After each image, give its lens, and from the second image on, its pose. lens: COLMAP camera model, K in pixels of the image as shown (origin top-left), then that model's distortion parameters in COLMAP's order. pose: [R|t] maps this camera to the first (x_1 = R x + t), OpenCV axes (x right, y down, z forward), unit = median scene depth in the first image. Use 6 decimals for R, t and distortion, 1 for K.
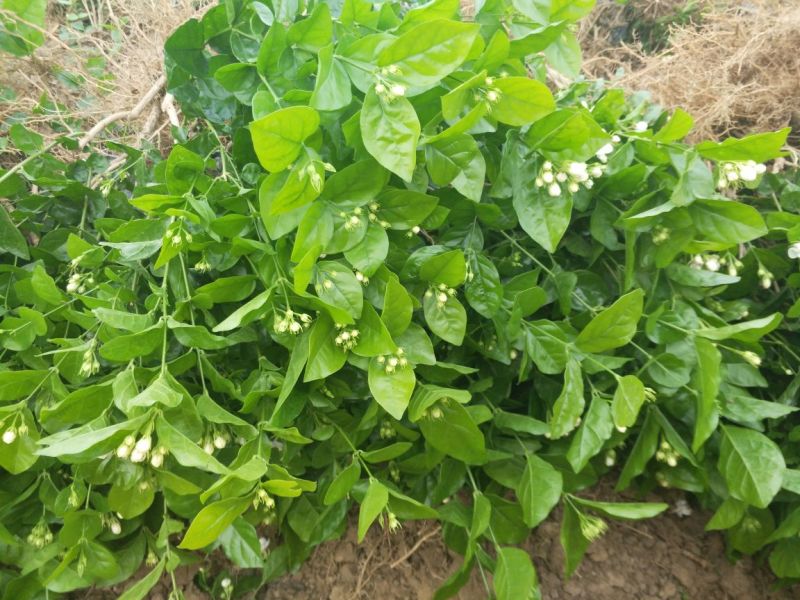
lens RADIAL K [[592.3, 0, 398.6], [0, 592.3, 299.7], [0, 0, 1]] dist [-0.005670, -0.021037]
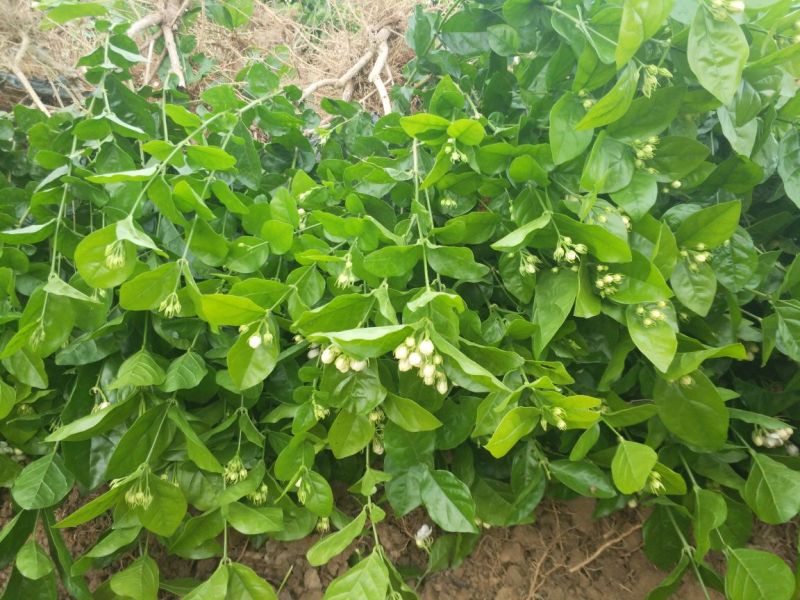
lens RADIAL K [[592.3, 0, 400.3], [0, 592.3, 301.0], [0, 0, 1]] dist [-0.005670, -0.021037]
pose [[0.991801, 0.102564, -0.076239, -0.299047], [-0.110334, 0.988239, -0.105874, 0.202323], [0.064483, 0.113418, 0.991453, 0.044234]]
